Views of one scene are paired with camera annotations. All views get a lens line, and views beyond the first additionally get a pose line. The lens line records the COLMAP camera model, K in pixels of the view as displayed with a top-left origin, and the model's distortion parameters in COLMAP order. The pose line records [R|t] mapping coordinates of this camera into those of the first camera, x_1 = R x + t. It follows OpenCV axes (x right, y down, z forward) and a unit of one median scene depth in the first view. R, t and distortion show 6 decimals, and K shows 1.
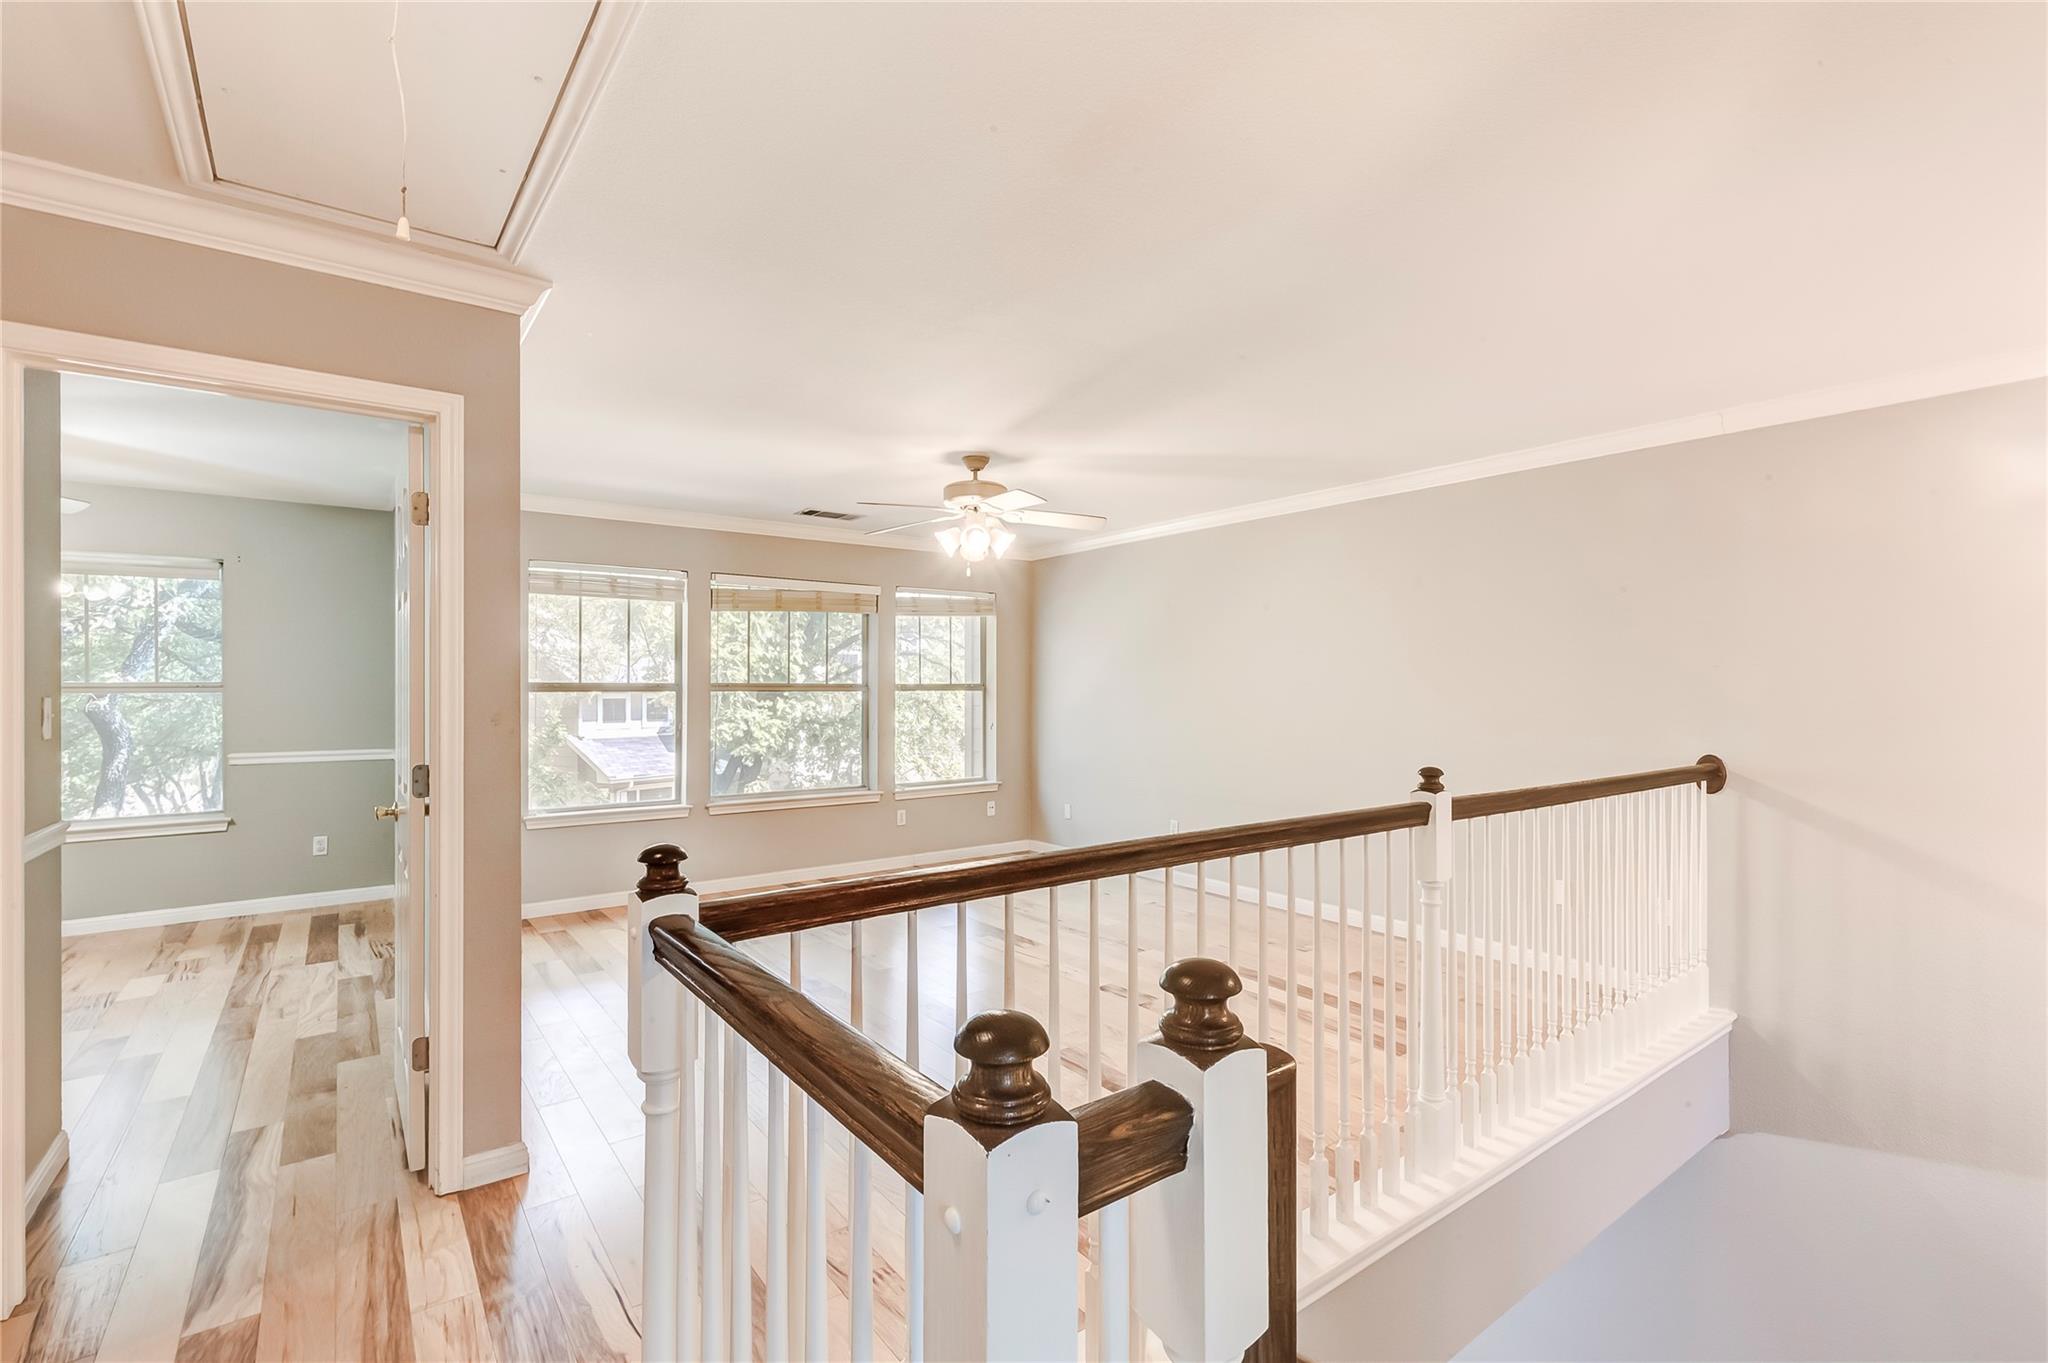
lens RADIAL K [[927.2, 0, 1023.1], [0, 927.2, 684.3], [0, 0, 1]] dist [0.007667, 0.000048]
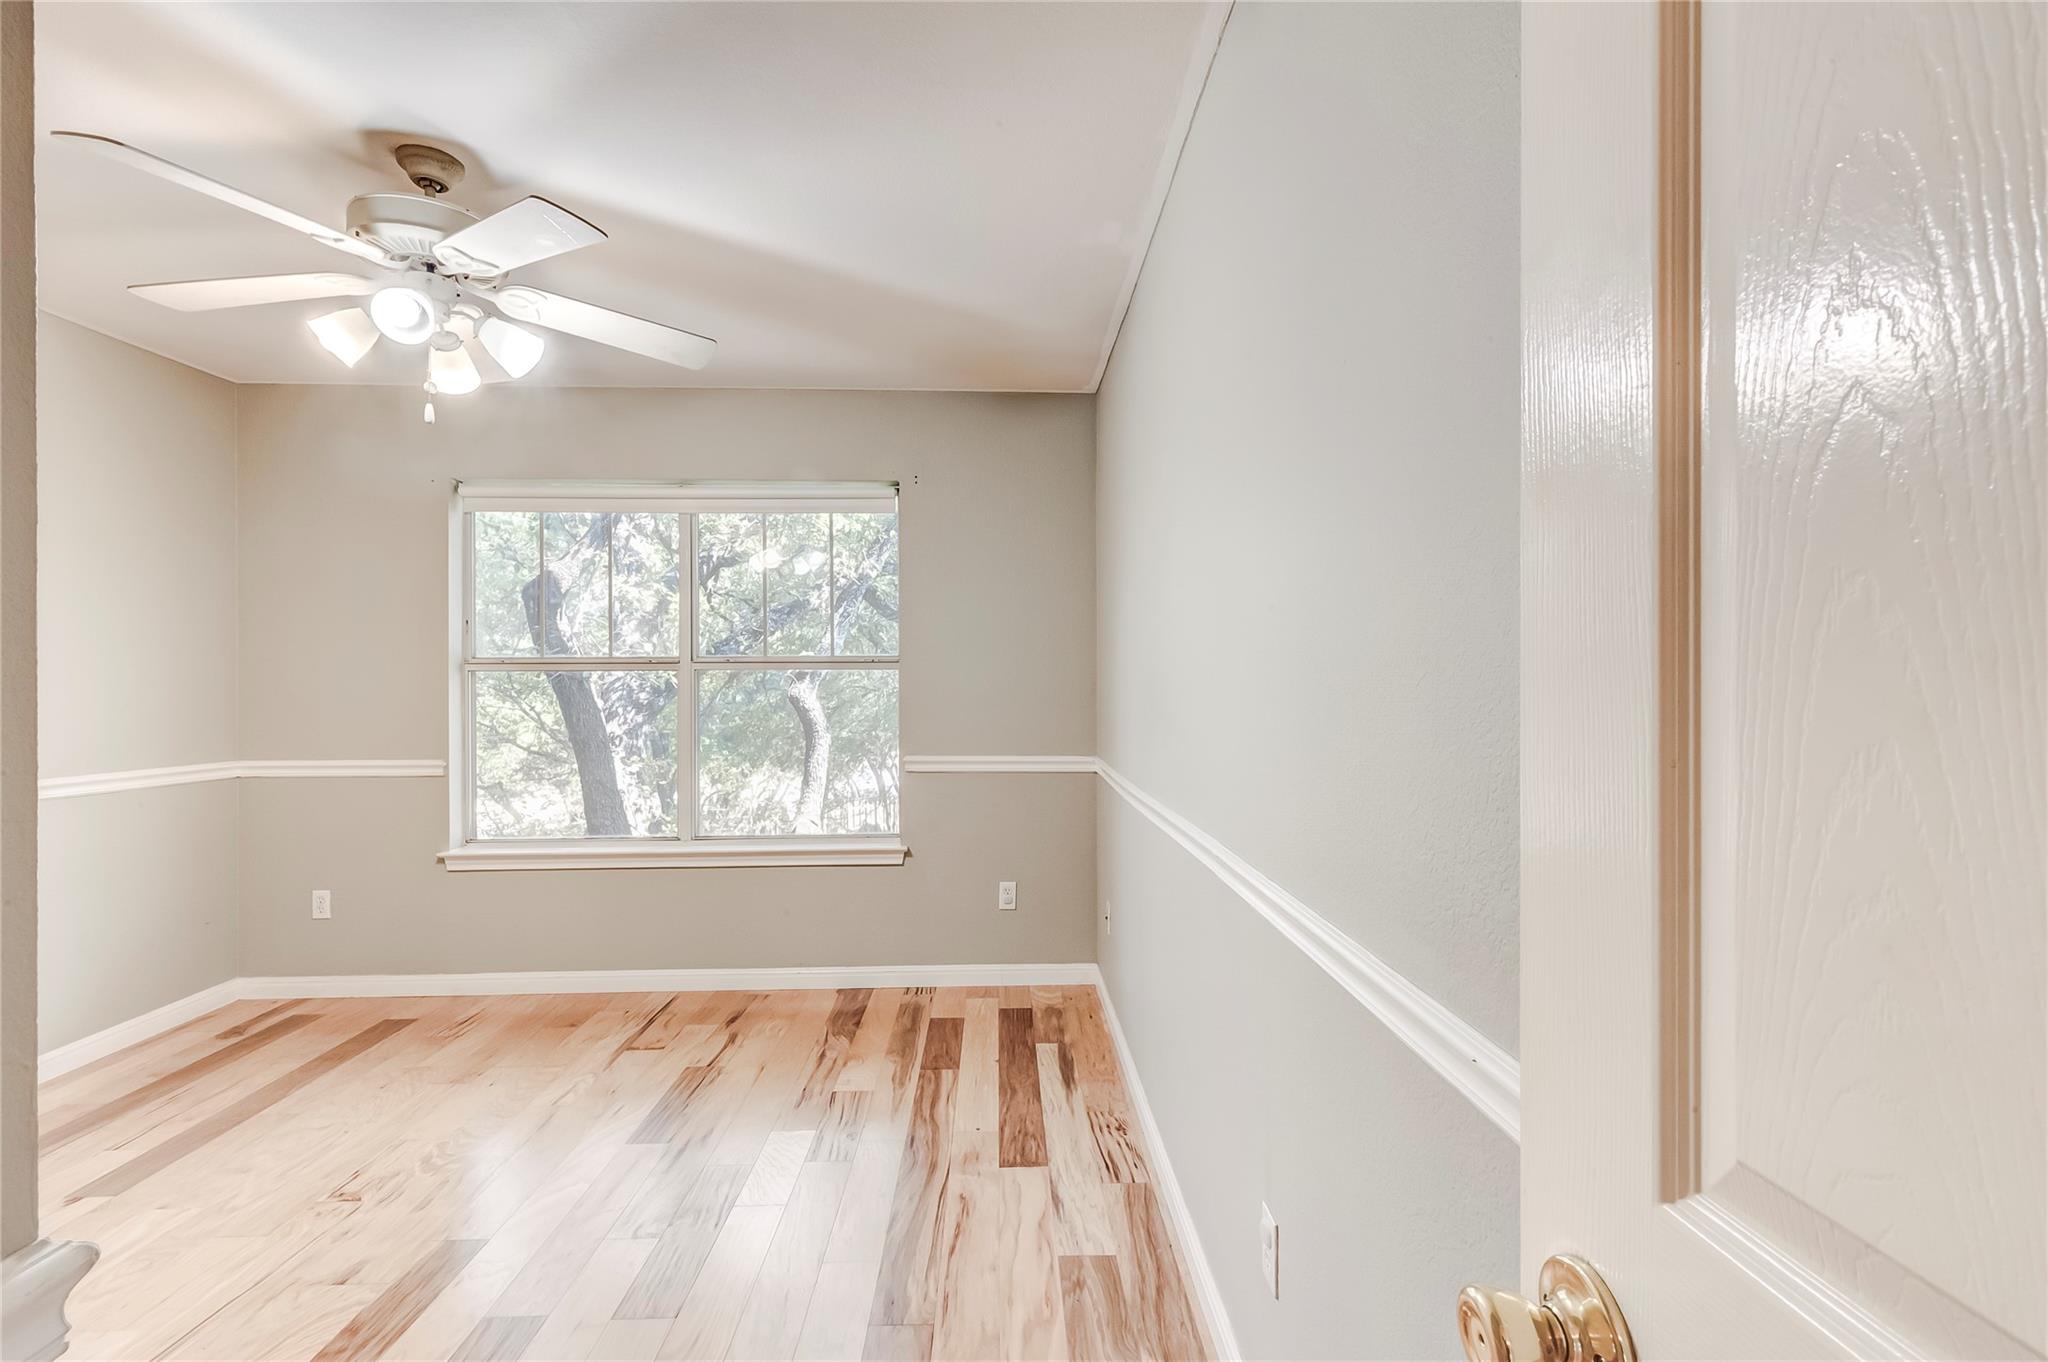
lens RADIAL K [[927.2, 0, 1023.3], [0, 927.2, 682.7], [0, 0, 1]] dist [0.007667, 0.000048]
pose [[0.822636, -0.000884, -0.568568, -0.400471], [-0.001735, 0.999990, -0.004066, 0.023245], [0.568566, 0.004332, 0.822626, 0.499234]]
